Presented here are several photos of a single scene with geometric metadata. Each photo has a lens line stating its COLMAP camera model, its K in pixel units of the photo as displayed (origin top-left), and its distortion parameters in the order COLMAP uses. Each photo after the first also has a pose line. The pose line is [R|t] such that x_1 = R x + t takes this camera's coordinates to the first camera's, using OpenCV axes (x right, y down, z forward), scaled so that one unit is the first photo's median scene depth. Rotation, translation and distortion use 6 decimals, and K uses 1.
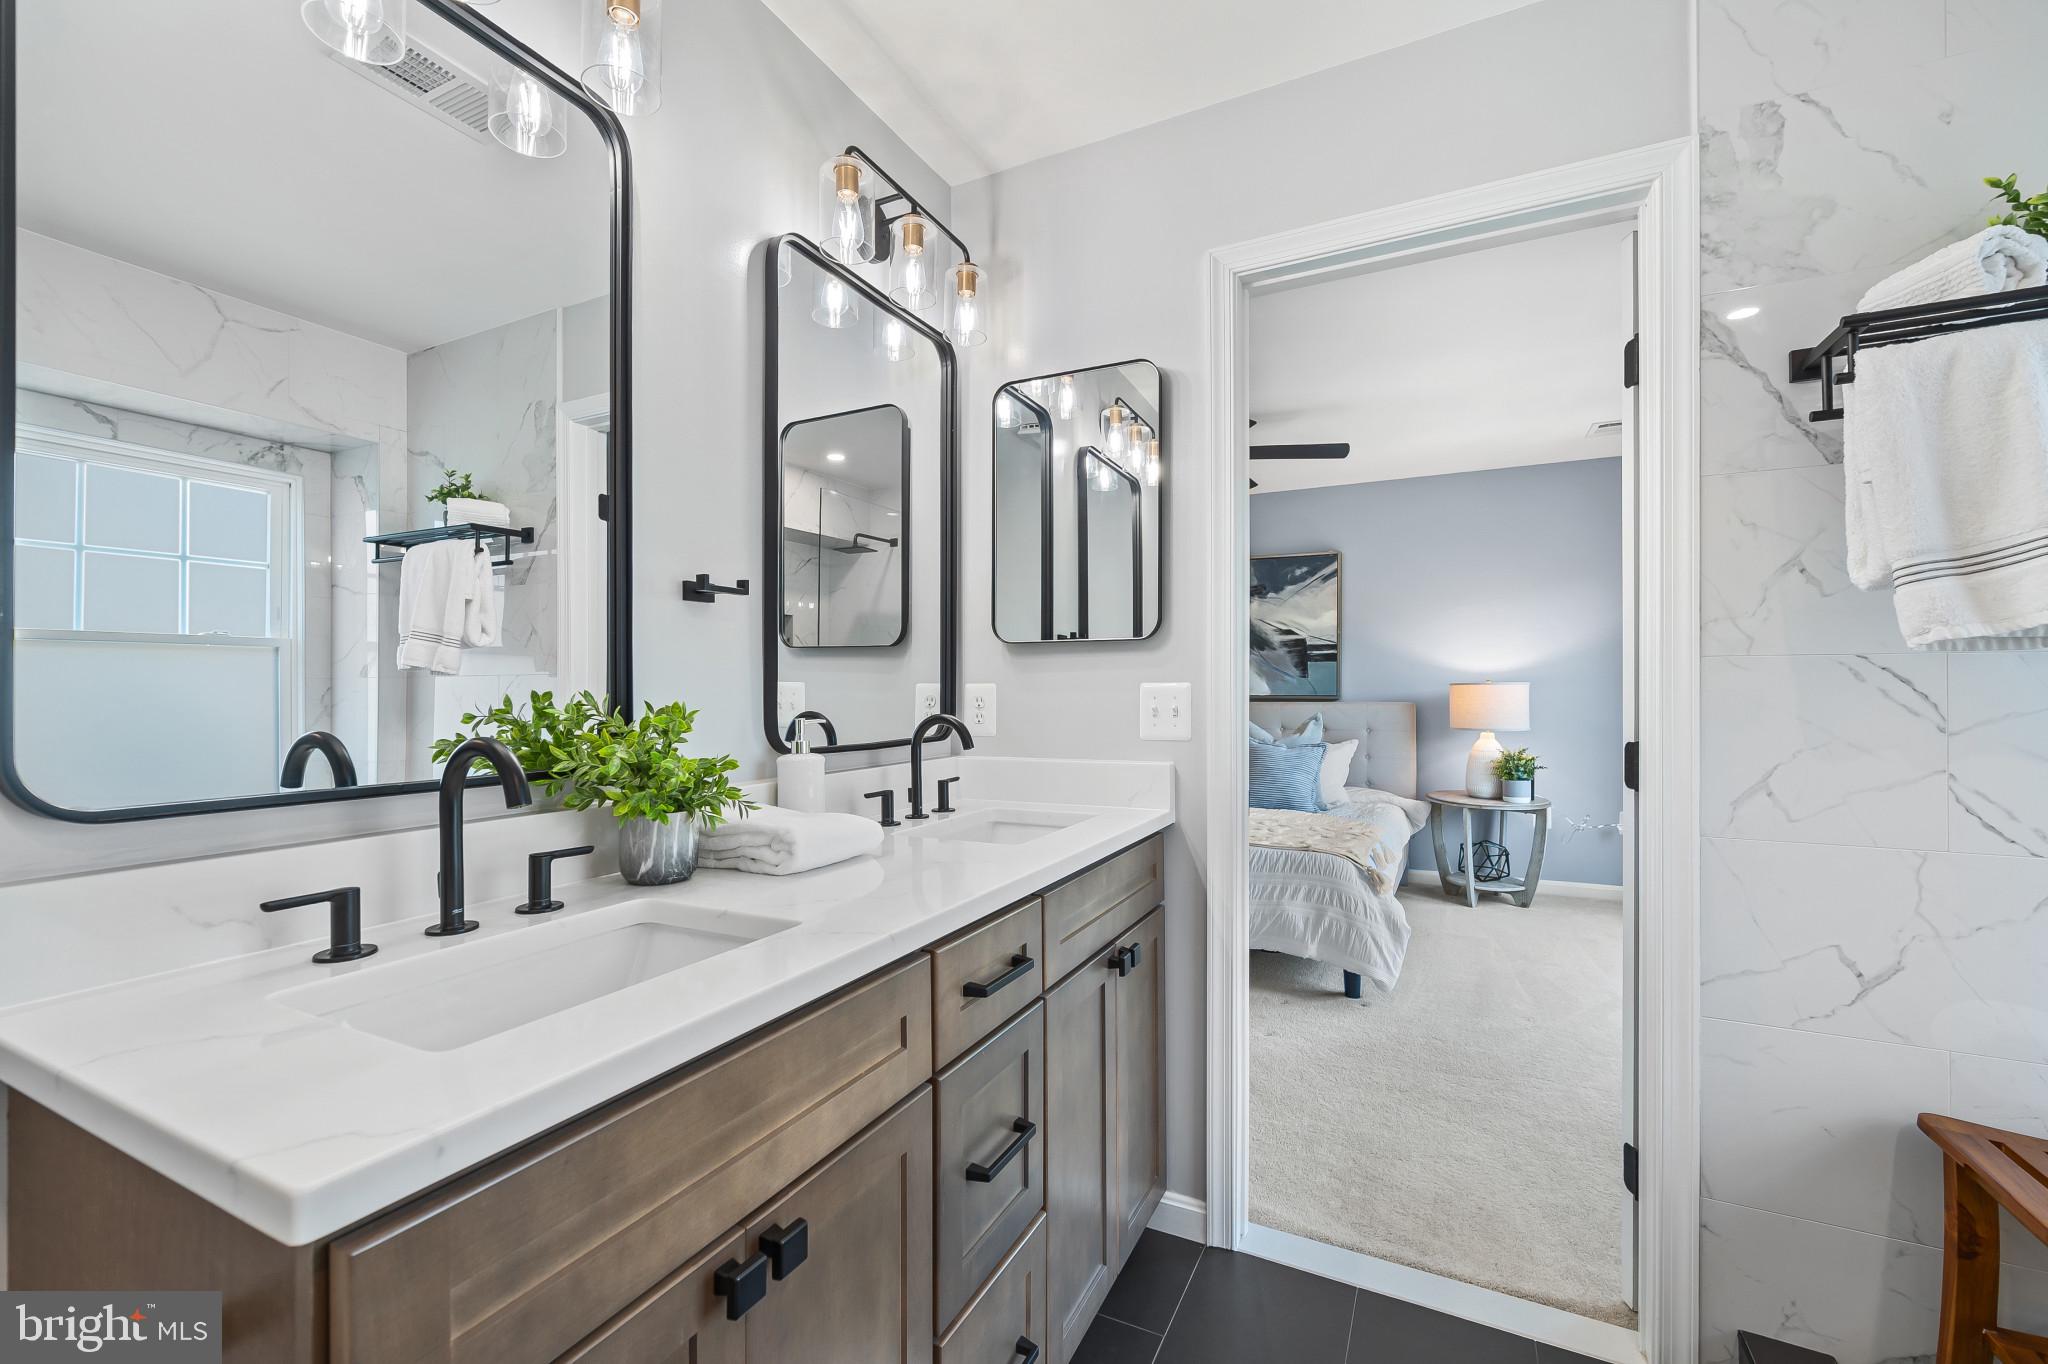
lens RADIAL K [[868.0, 0, 1036.3], [0, 868.0, 661.6], [0, 0, 1]] dist [0.000168, -0.000755]
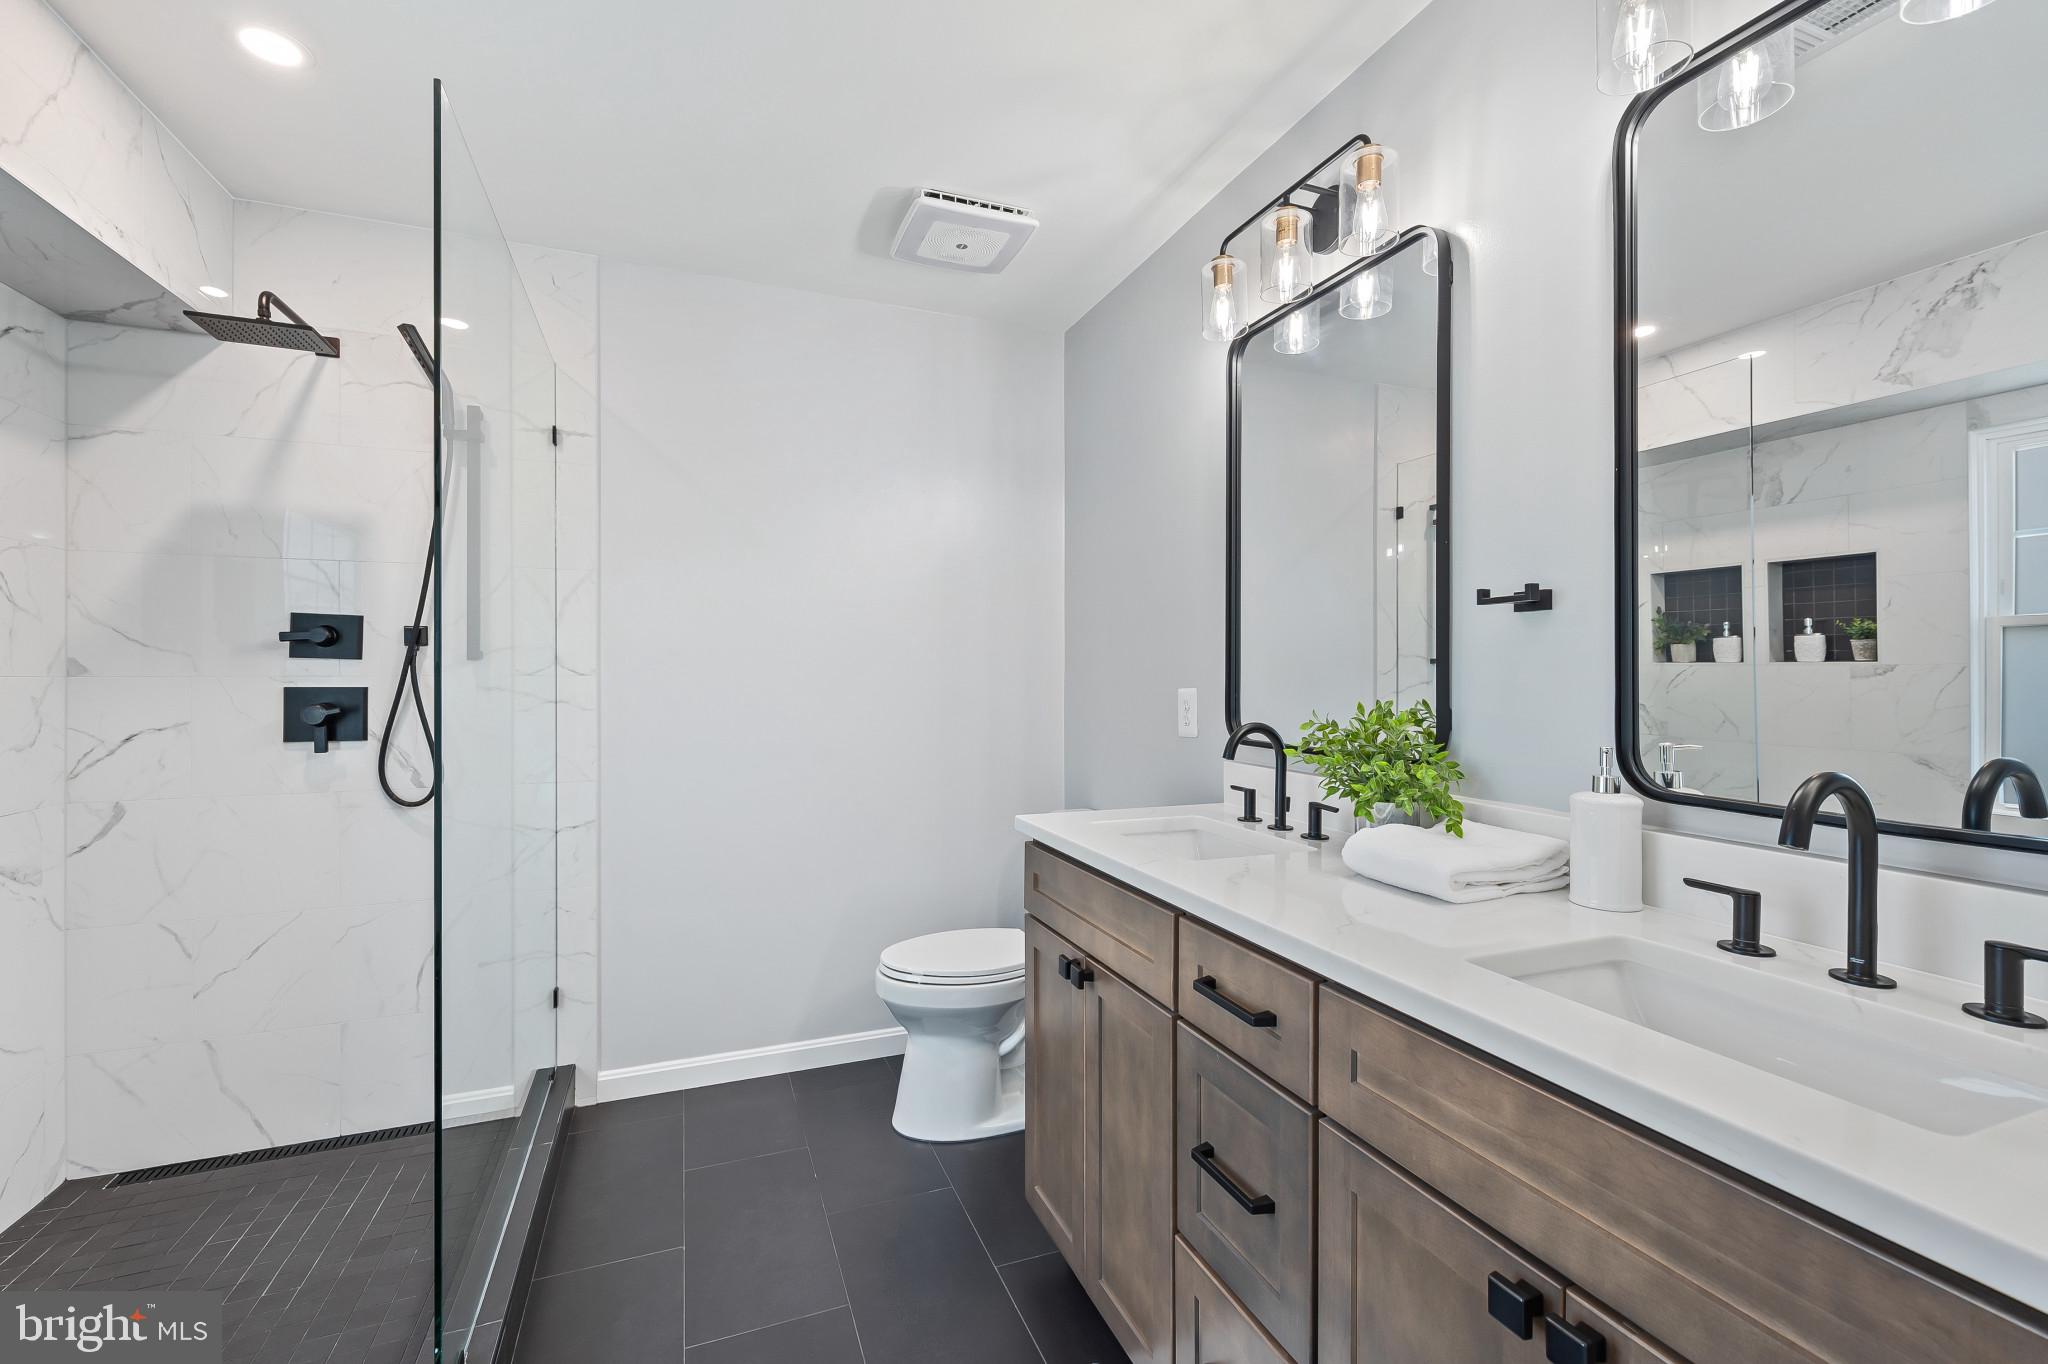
lens RADIAL K [[868.0, 0, 1034.7], [0, 868.0, 690.7], [0, 0, 1]] dist [0.000168, -0.000755]
pose [[-0.663956, 0.001901, -0.747769, 0.807535], [0.003387, 0.999994, -0.000465, 0.019130], [0.747764, -0.002842, -0.663959, 1.455125]]
